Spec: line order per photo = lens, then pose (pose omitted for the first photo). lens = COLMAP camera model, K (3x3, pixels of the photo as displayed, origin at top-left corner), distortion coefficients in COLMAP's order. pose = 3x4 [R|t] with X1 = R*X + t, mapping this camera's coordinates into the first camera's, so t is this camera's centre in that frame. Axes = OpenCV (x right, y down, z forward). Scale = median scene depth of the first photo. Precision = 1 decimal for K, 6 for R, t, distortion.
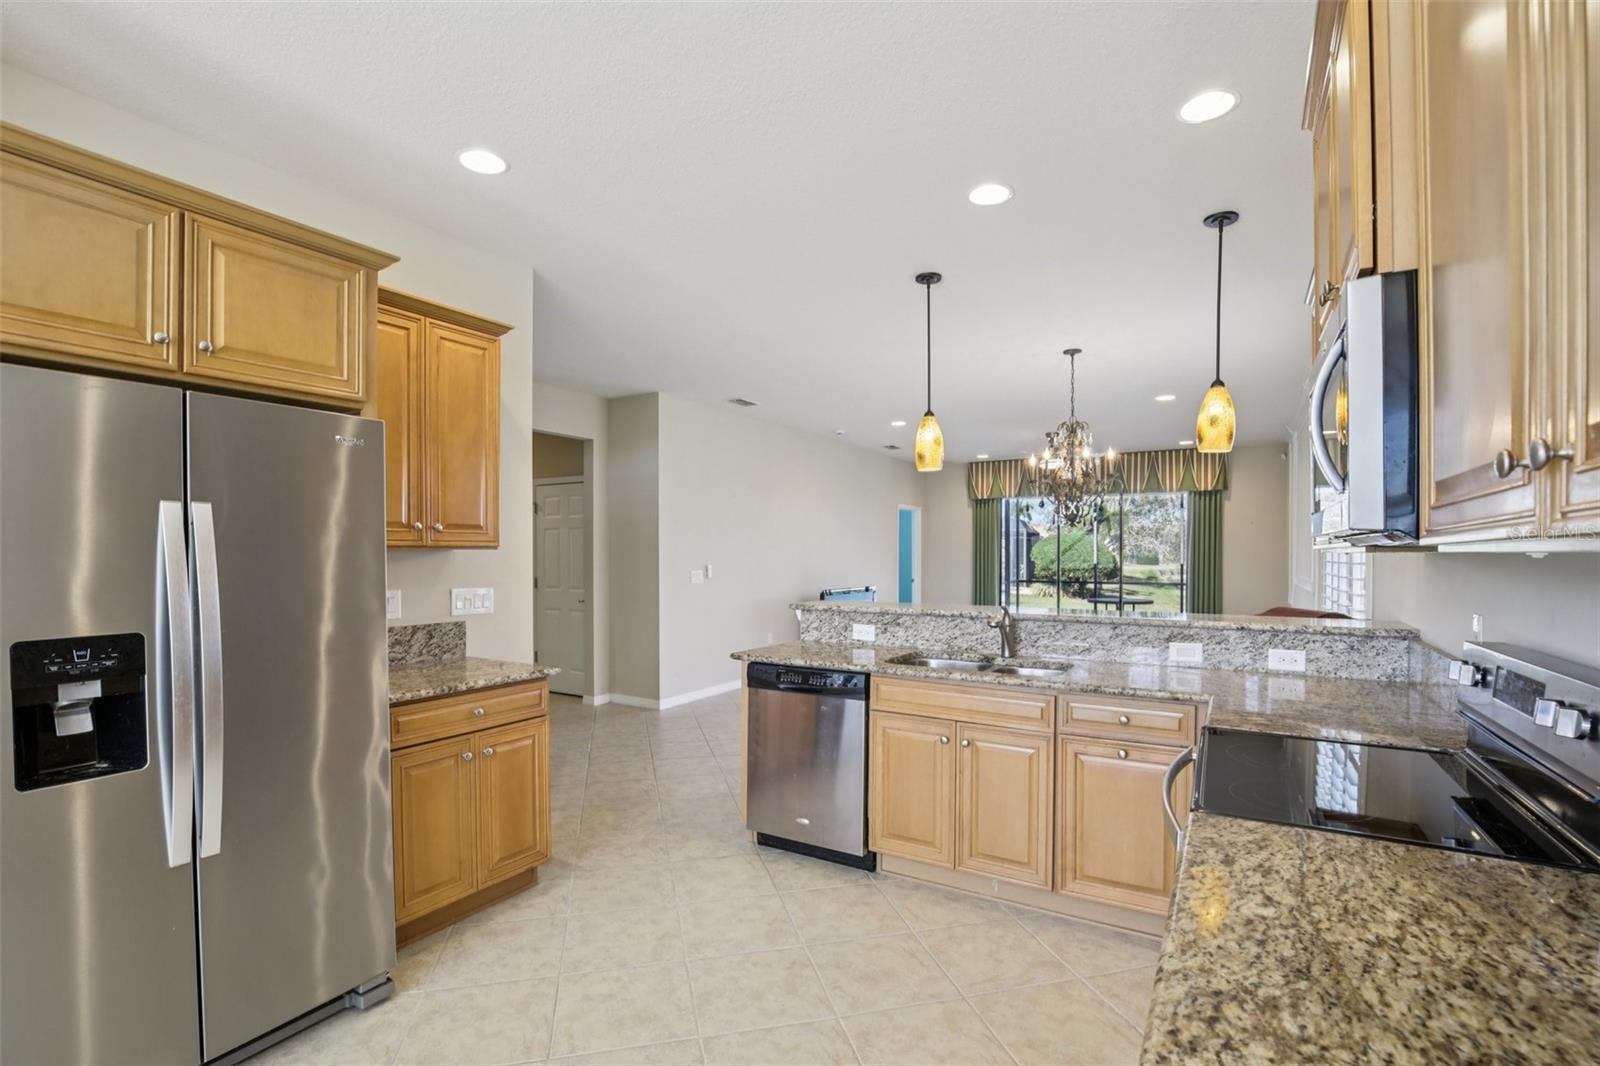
lens RADIAL K [[720.2, 0, 802.1], [0, 720.2, 554.9], [0, 0, 1]] dist [-0.028363, 0.000748]
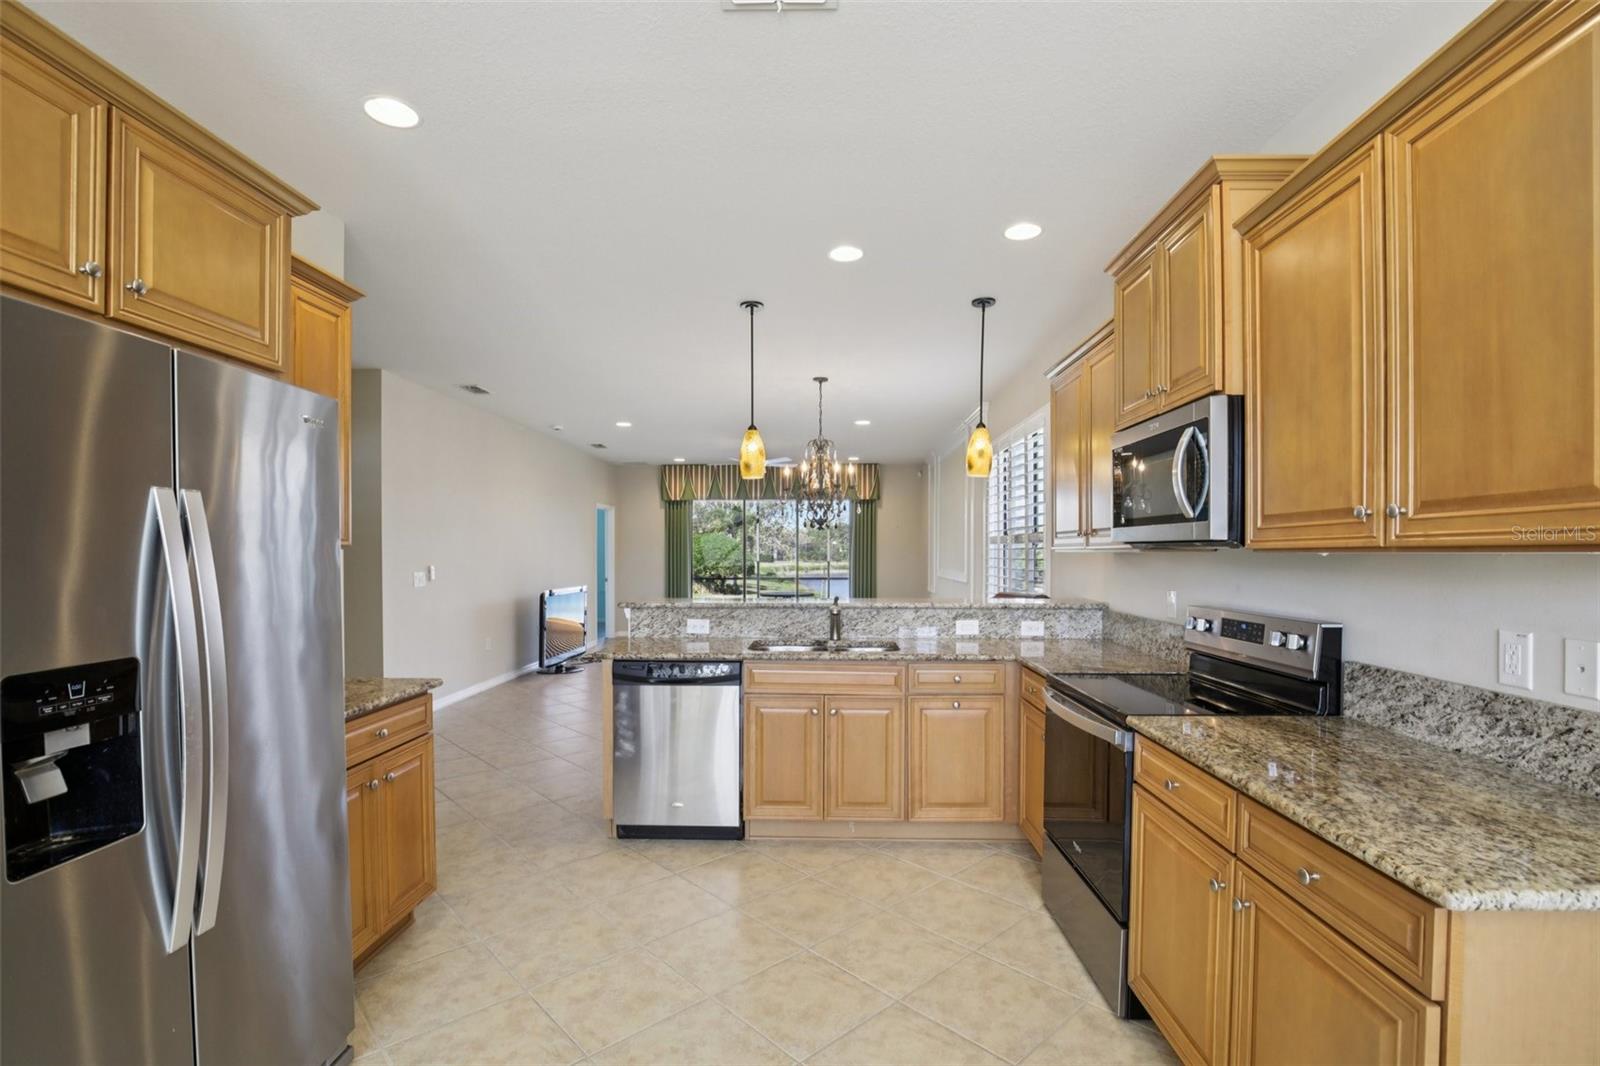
lens RADIAL K [[720.2, 0, 802.1], [0, 720.2, 554.9], [0, 0, 1]] dist [-0.028363, 0.000748]
pose [[0.874346, -0.002419, 0.485297, -0.390526], [0.001724, 0.999997, 0.001879, -0.000843], [-0.485300, -0.000807, 0.874347, -0.017584]]
